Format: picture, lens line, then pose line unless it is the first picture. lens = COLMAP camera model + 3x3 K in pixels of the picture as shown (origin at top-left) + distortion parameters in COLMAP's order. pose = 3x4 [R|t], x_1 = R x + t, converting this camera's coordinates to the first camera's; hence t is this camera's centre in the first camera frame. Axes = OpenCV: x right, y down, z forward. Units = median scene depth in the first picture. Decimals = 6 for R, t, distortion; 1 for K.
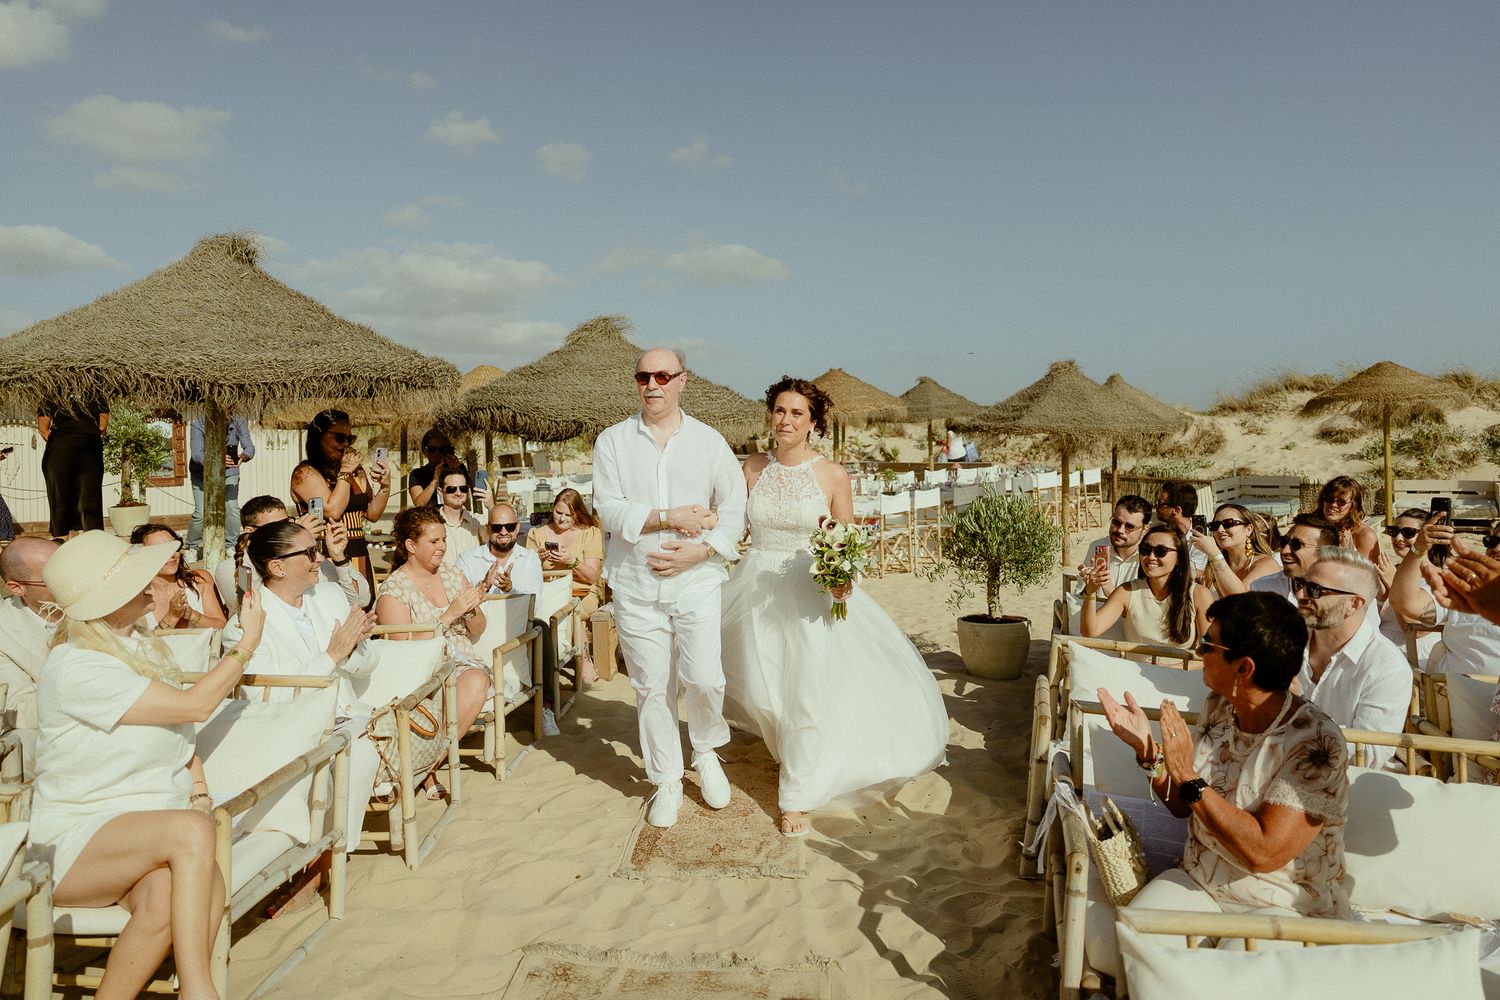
lens RADIAL K [[1063.2, 0, 754.4], [0, 1063.2, 490.0], [0, 0, 1]] dist [-0.023371, 0.015726]
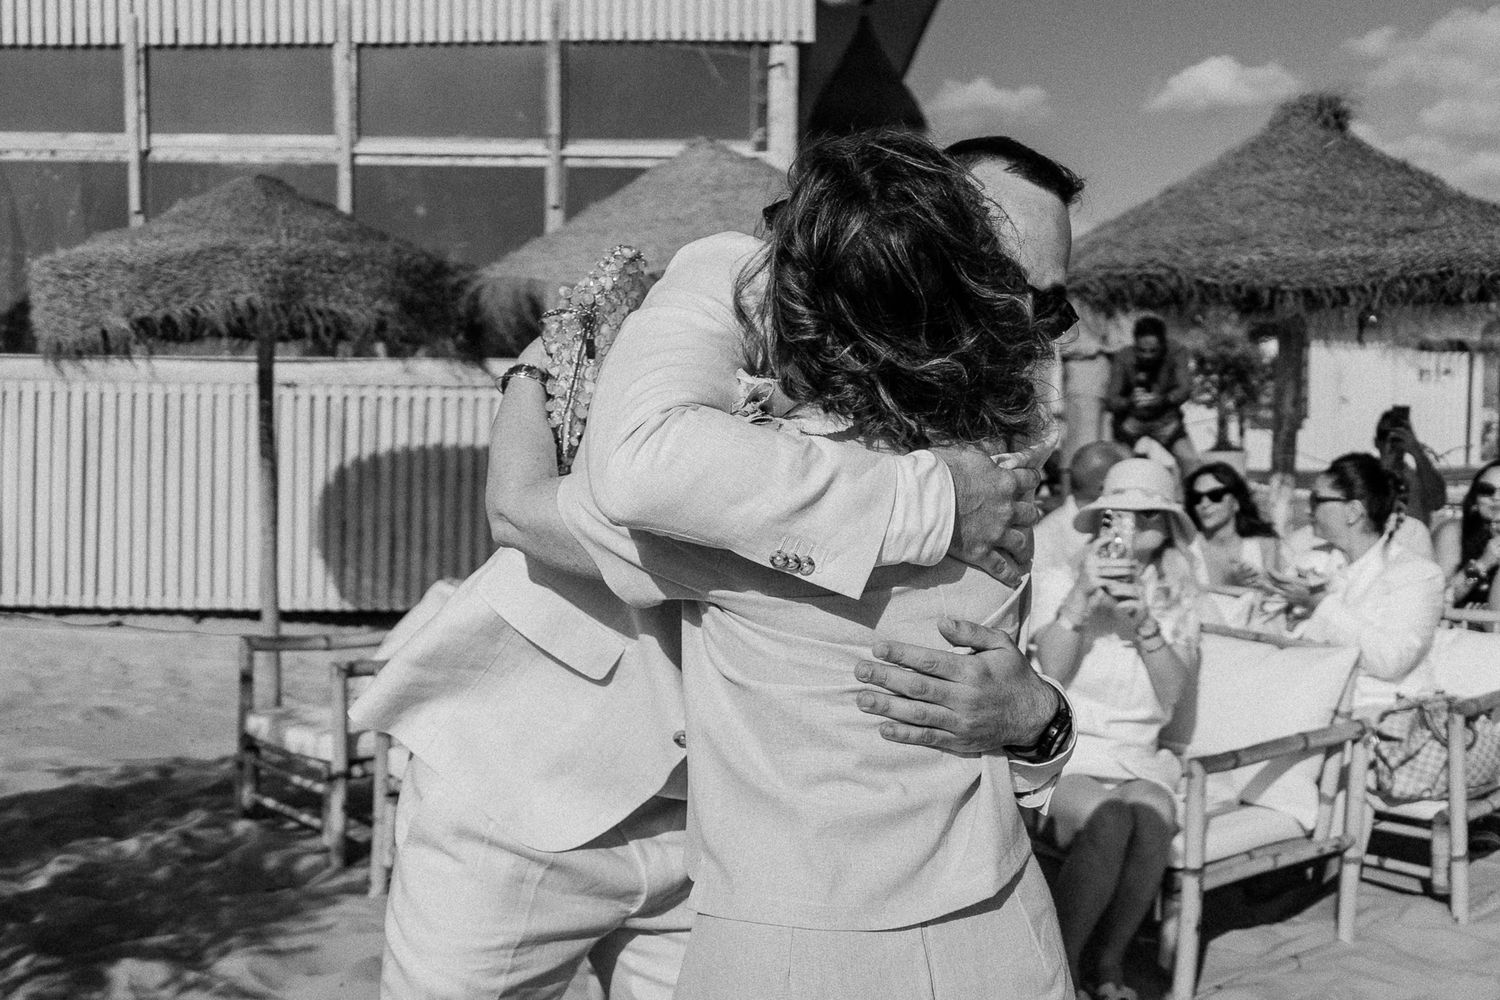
lens RADIAL K [[1649.1, 0, 743.9], [0, 1649.1, 501.4], [0, 0, 1]] dist [0.035194, 0.000000]
pose [[0.676758, 0.067713, -0.733085, 0.075688], [-0.042634, 0.997695, 0.052796, 0.005567], [0.734970, -0.004476, 0.678085, -0.076876]]
